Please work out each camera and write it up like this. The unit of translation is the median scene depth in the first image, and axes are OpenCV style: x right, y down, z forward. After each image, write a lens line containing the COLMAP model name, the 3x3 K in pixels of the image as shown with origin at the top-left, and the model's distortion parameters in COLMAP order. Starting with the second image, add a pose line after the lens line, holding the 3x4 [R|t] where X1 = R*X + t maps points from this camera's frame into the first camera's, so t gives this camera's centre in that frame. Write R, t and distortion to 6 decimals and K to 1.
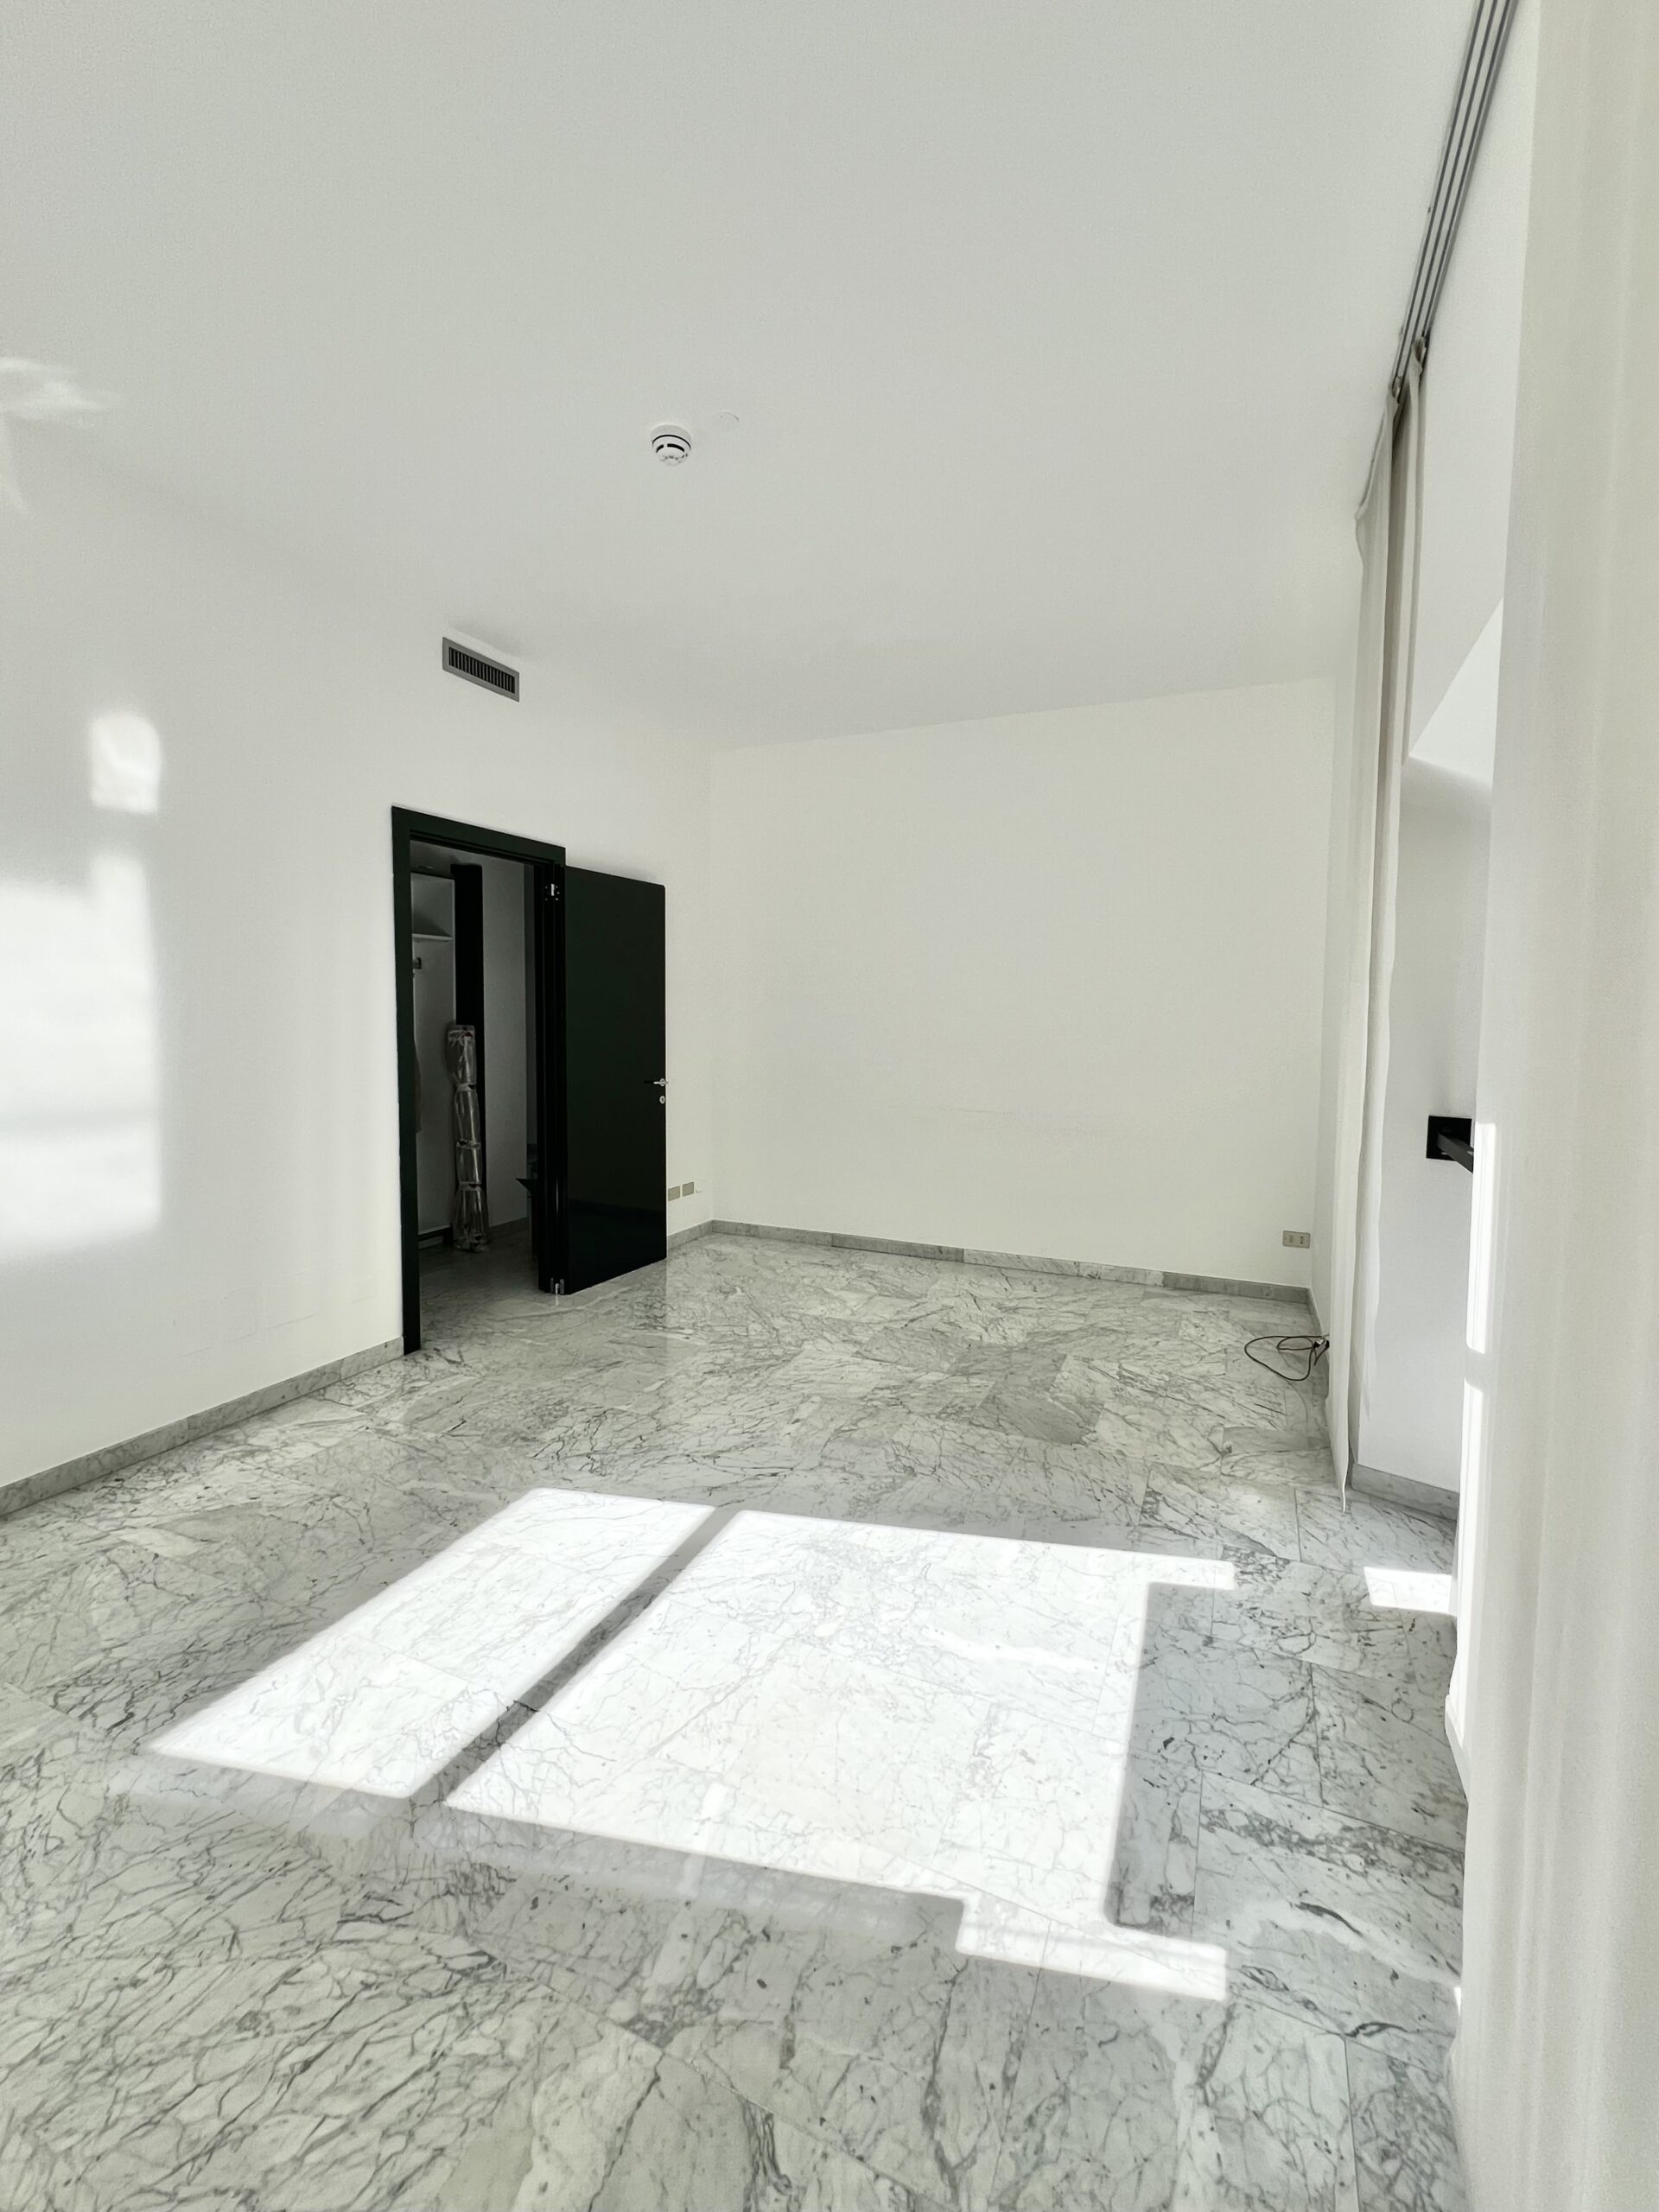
lens RADIAL K [[897.8, 0, 827.5], [0, 897.8, 1088.2], [0, 0, 1]] dist [0.001400, 0.000199]
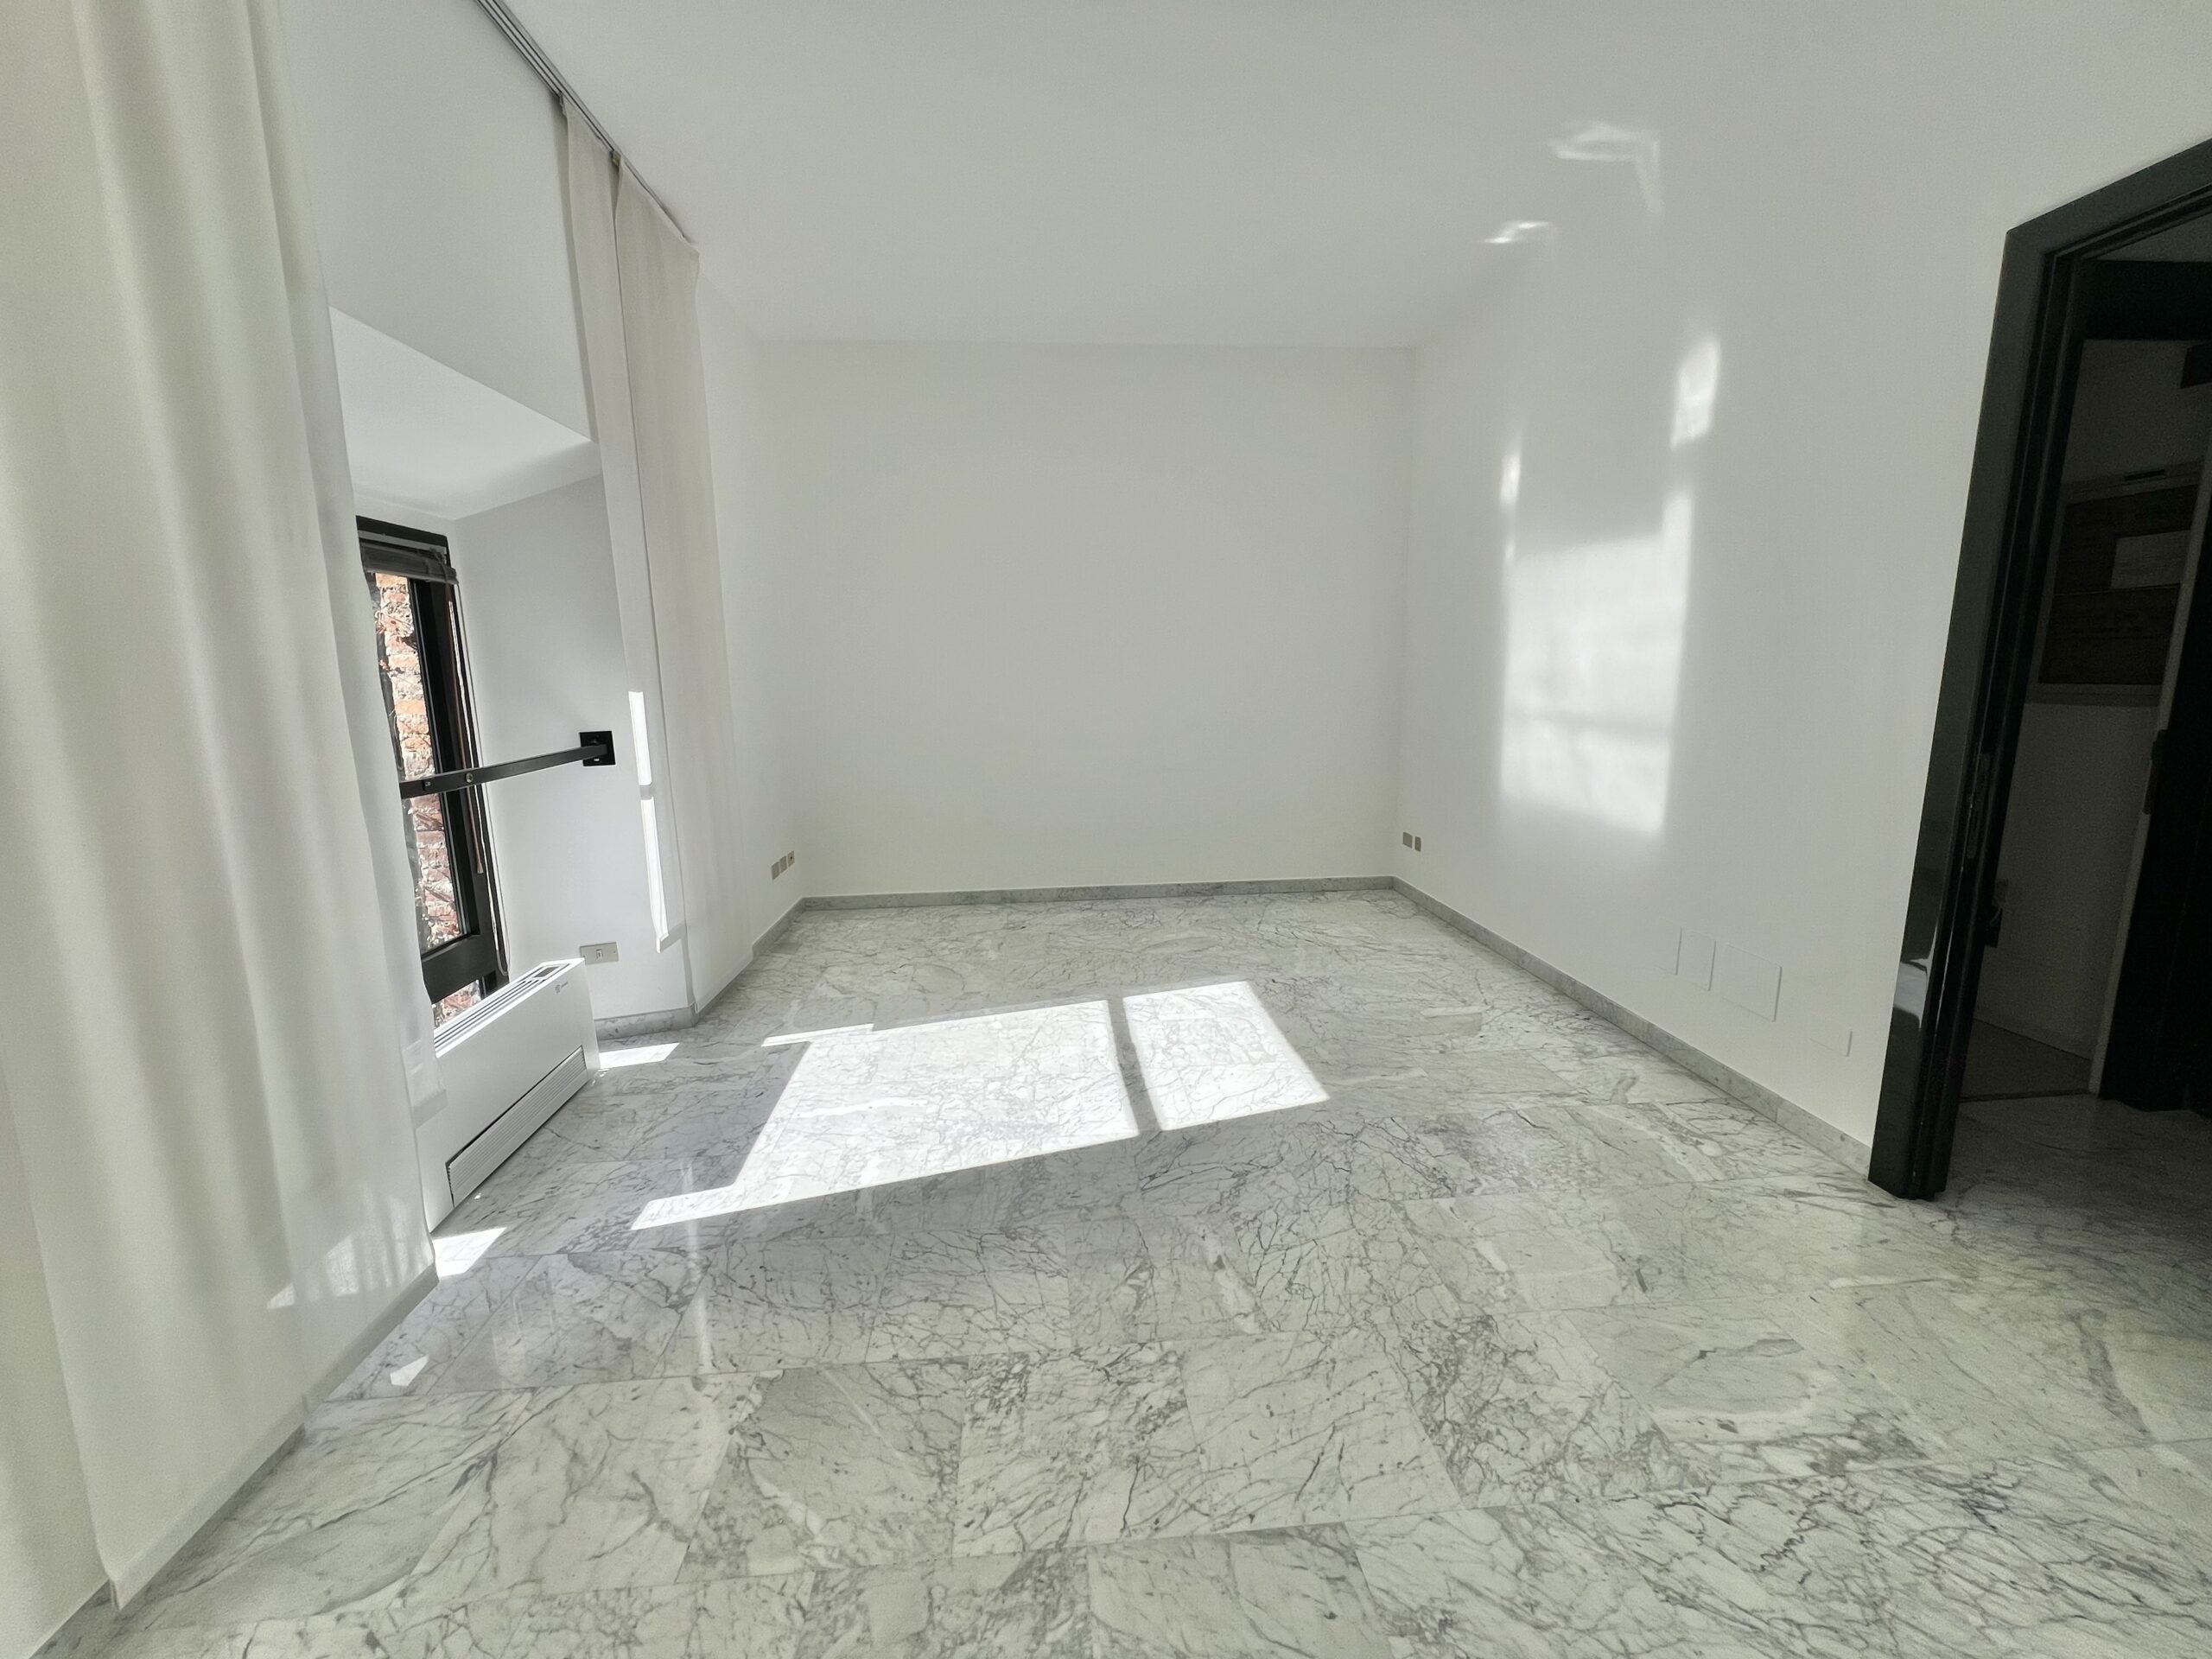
lens RADIAL K [[891.9, 0, 1108.4], [0, 891.9, 829.0], [0, 0, 1]] dist [-0.002010, -0.000026]
pose [[-0.868031, 0.093405, -0.487644, 0.393887], [-0.033194, 0.969031, 0.244698, -0.108331], [0.495398, 0.228593, -0.838049, 1.759172]]
